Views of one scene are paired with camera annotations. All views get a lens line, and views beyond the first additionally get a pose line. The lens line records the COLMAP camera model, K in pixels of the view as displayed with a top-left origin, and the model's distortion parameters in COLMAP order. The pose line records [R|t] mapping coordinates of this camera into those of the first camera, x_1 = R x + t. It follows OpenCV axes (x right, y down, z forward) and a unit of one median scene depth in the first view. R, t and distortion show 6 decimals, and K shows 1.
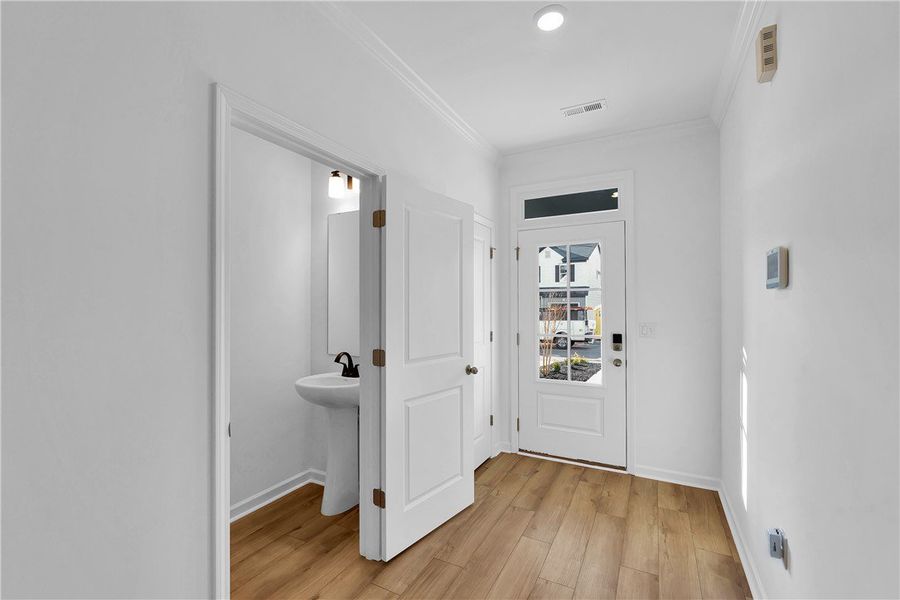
lens RADIAL K [[391.4, 0, 450.1], [0, 391.4, 304.2], [0, 0, 1]] dist [-0.001536, -0.000148]
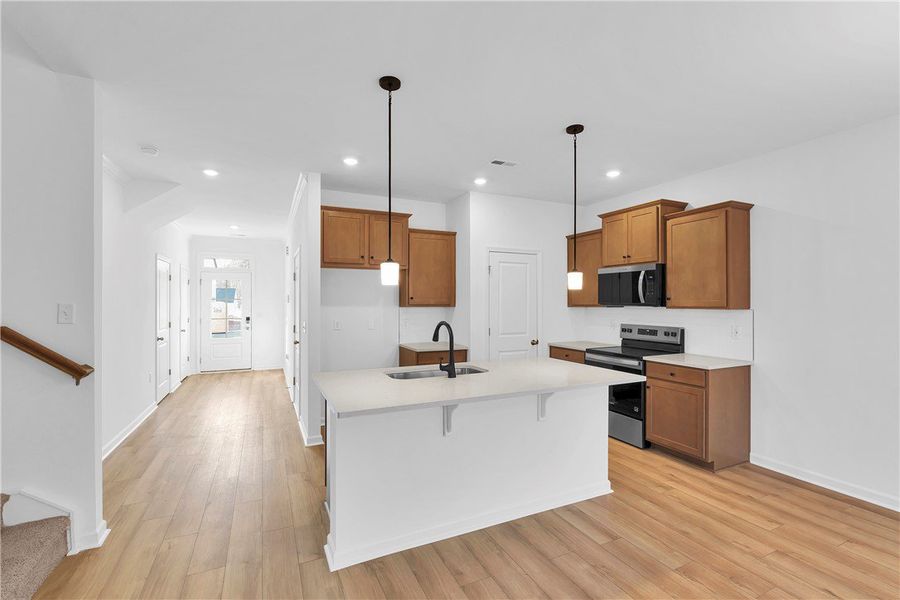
lens RADIAL K [[391.4, 0, 450.1], [0, 391.4, 304.2], [0, 0, 1]] dist [-0.001536, -0.000148]
pose [[0.649483, 0.000017, 0.760376, -0.637931], [-0.003606, 0.999989, 0.003058, -0.018828], [-0.760368, -0.004728, 0.649476, -1.614404]]
